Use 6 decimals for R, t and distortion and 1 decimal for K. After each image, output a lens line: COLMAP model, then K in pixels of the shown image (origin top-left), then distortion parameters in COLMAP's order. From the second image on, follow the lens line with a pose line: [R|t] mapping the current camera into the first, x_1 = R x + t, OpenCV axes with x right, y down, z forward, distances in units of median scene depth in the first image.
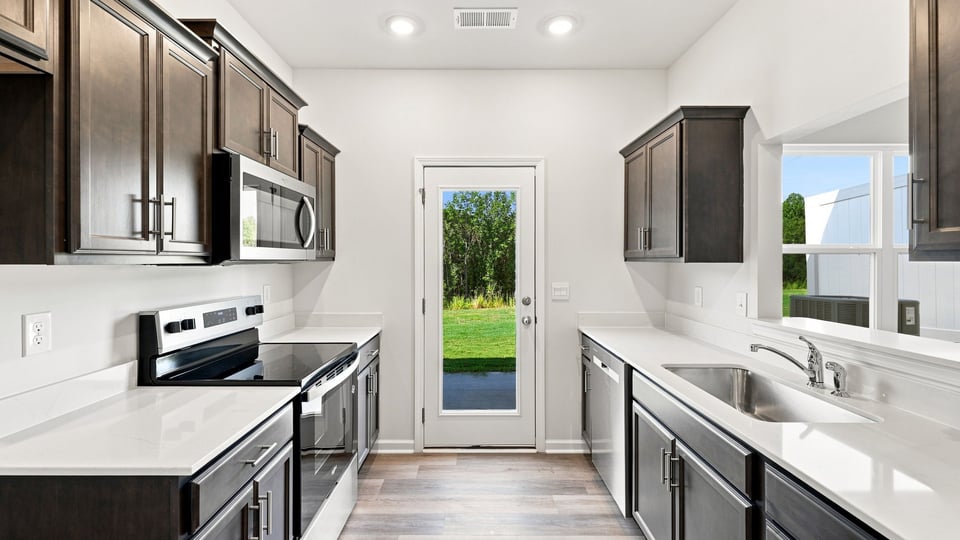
lens RADIAL K [[414.2, 0, 476.5], [0, 414.2, 260.0], [0, 0, 1]] dist [0.011231, -0.002015]
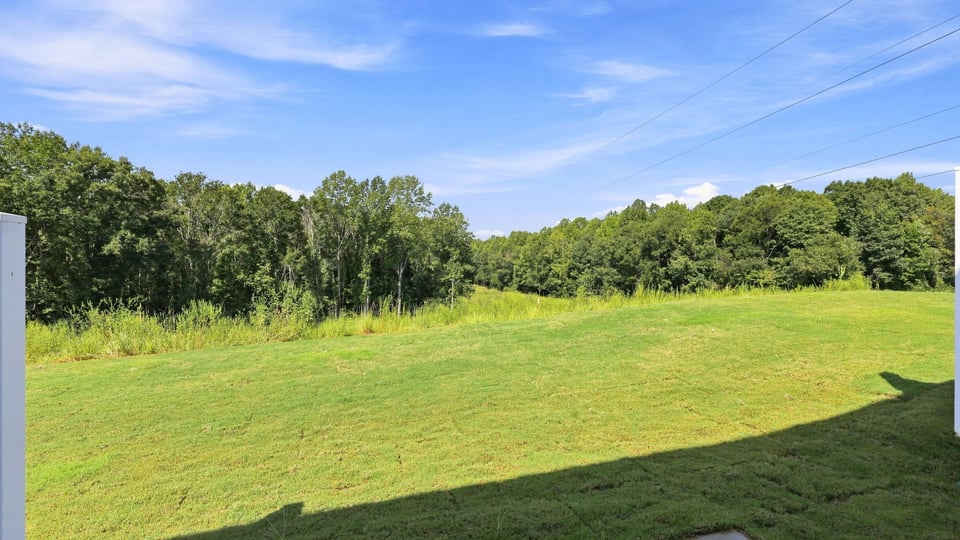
lens RADIAL K [[414.2, 0, 480.2], [0, 414.2, 265.5], [0, 0, 1]] dist [0.011231, -0.002015]
pose [[0.953519, 0.001260, 0.301331, -0.108181], [-0.009011, 0.999663, 0.024334, -0.072072], [-0.301199, -0.025918, 0.953209, 1.474022]]
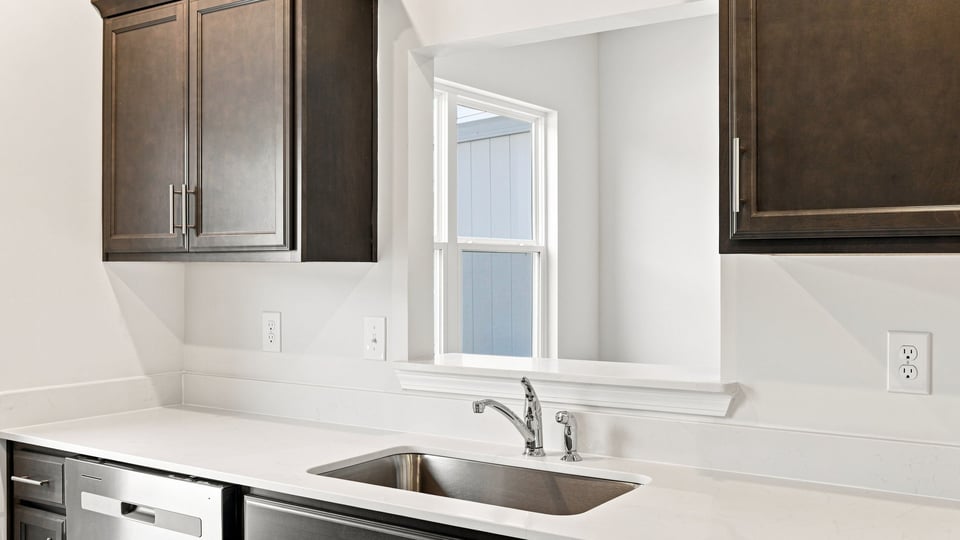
lens RADIAL K [[956.2, 0, 478.6], [0, 956.2, 268.2], [0, 0, 1]] dist [-0.019427, 0.000000]
pose [[0.569250, -0.002932, 0.822159, -0.281041], [0.001550, 0.999996, 0.002493, 0.010348], [-0.822163, -0.000145, 0.569253, 0.162211]]
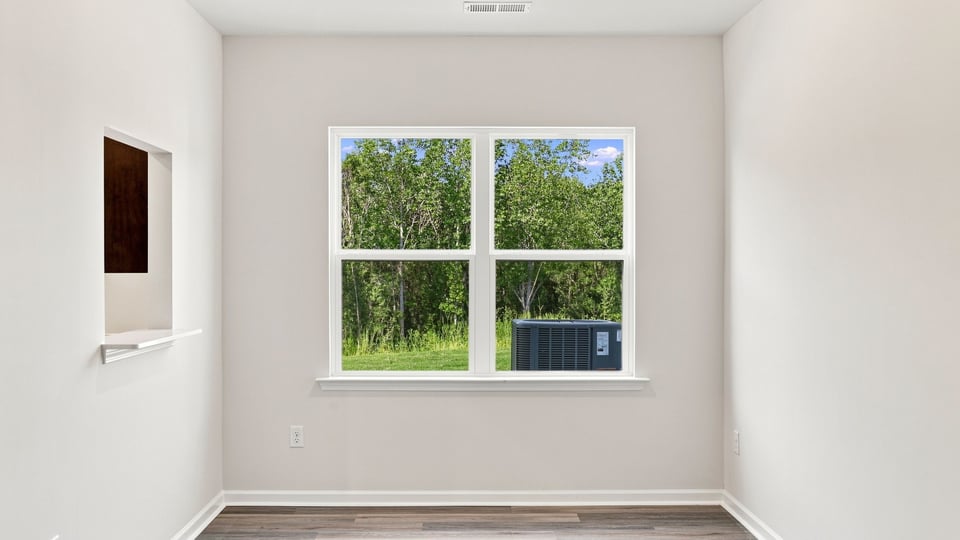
lens RADIAL K [[950.1, 0, 467.6], [0, 950.1, 266.4], [0, 0, 1]] dist [-0.013756, 0.000000]
pose [[0.999954, 0.000425, 0.009625, 1.206251], [-0.000434, 0.999999, 0.000914, -0.008722], [-0.009624, -0.000918, 0.999953, -1.076277]]
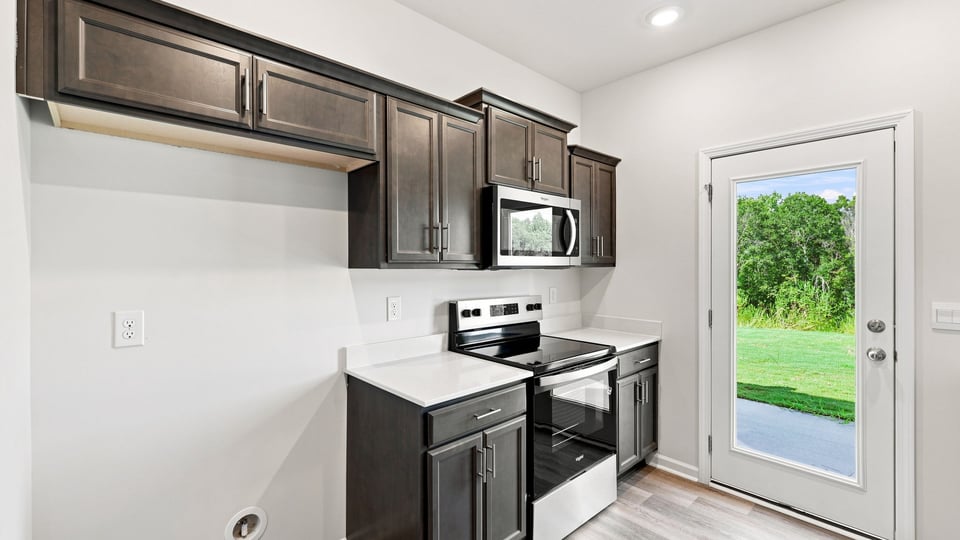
lens RADIAL K [[414.2, 0, 469.0], [0, 414.2, 265.5], [0, 0, 1]] dist [0.011231, -0.002015]
pose [[0.671587, 0.000903, -0.740925, 0.226946], [-0.000445, 1.000000, 0.000816, -0.001813], [0.740925, -0.000218, 0.671587, 0.041842]]
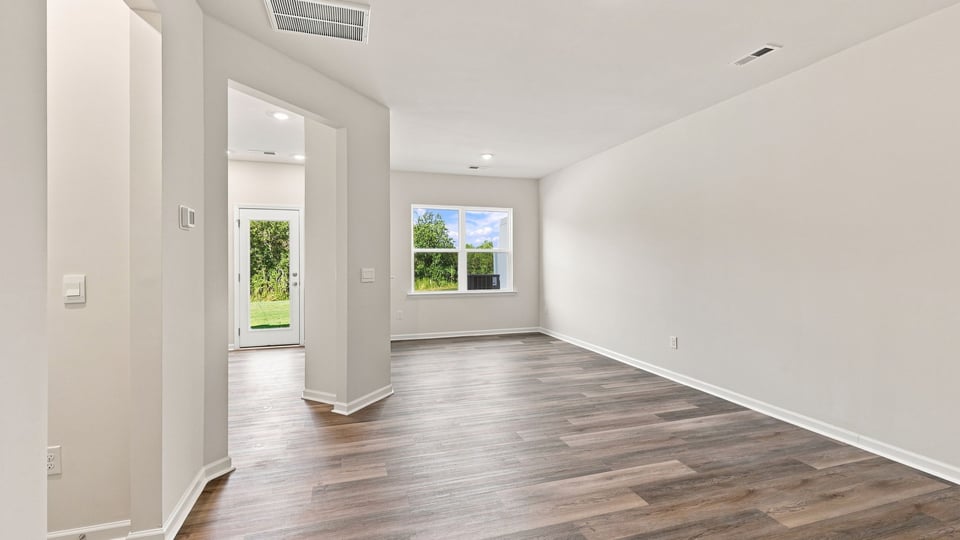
lens RADIAL K [[414.2, 0, 475.2], [0, 414.2, 259.4], [0, 0, 1]] dist [0.011231, -0.002015]
pose [[0.954535, -0.002036, 0.298092, 0.459271], [0.002915, 0.999993, -0.002504, 0.038349], [-0.298084, 0.003259, 0.954534, -1.601080]]
